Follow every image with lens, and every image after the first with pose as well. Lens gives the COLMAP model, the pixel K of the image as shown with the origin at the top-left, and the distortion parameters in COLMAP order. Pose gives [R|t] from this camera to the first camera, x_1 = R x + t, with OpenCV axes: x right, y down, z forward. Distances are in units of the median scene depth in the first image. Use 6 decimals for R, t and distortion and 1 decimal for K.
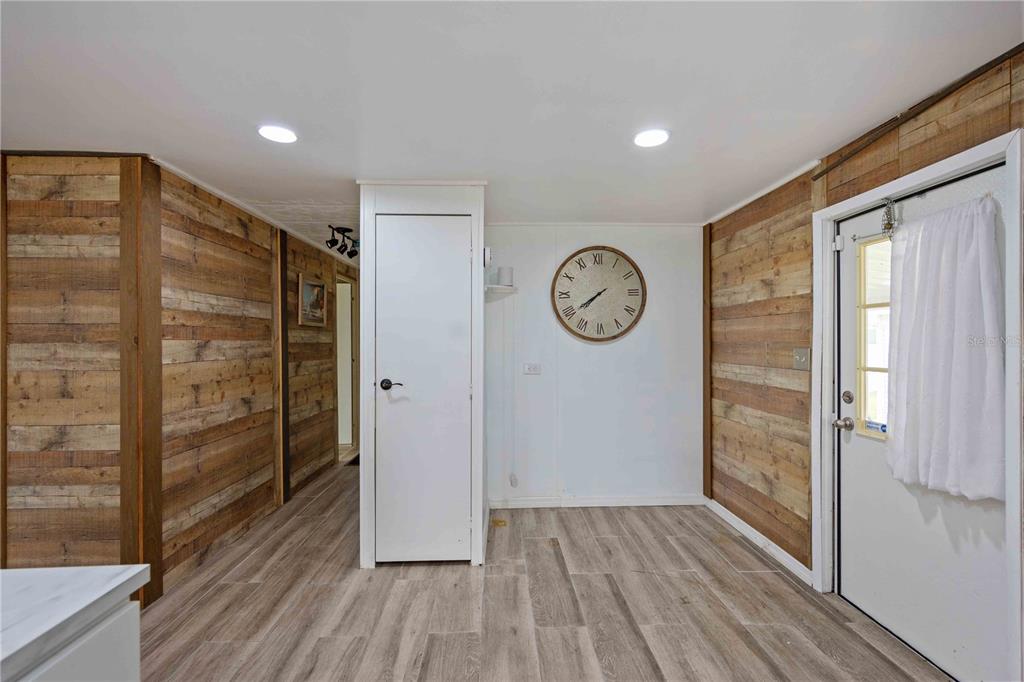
lens RADIAL K [[412.5, 0, 515.9], [0, 412.5, 345.7], [0, 0, 1]] dist [-0.002473, 0.000024]
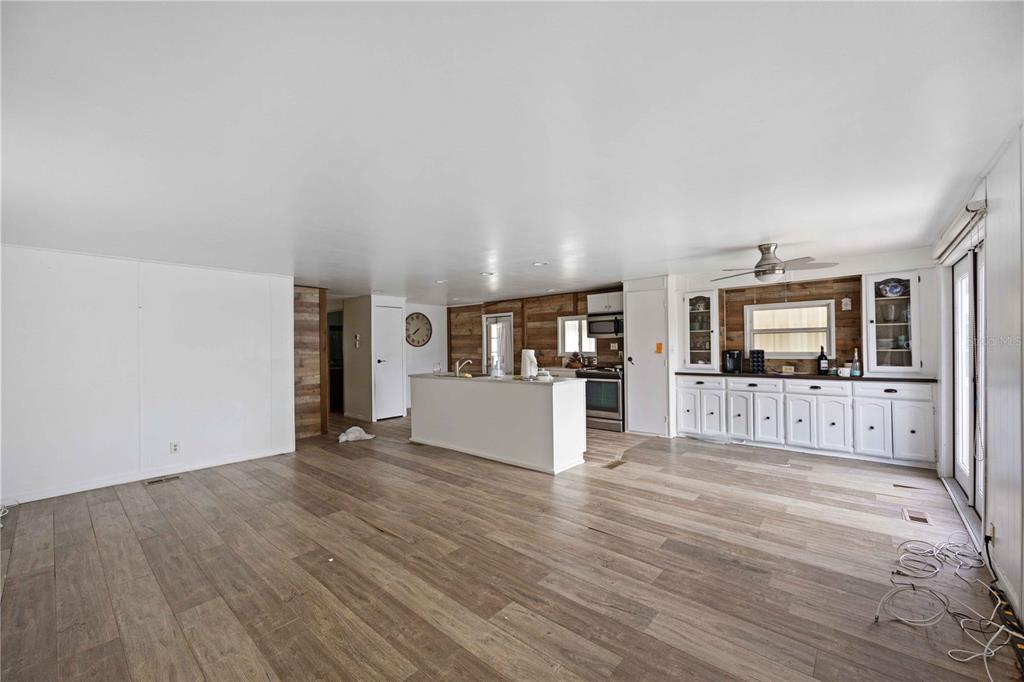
lens RADIAL K [[412.5, 0, 509.1], [0, 412.5, 338.1], [0, 0, 1]] dist [-0.002473, 0.000024]
pose [[0.686944, 0.007158, 0.726675, -1.886139], [0.014864, 0.999604, -0.023898, 0.008057], [-0.726558, 0.027218, 0.686566, -1.824504]]
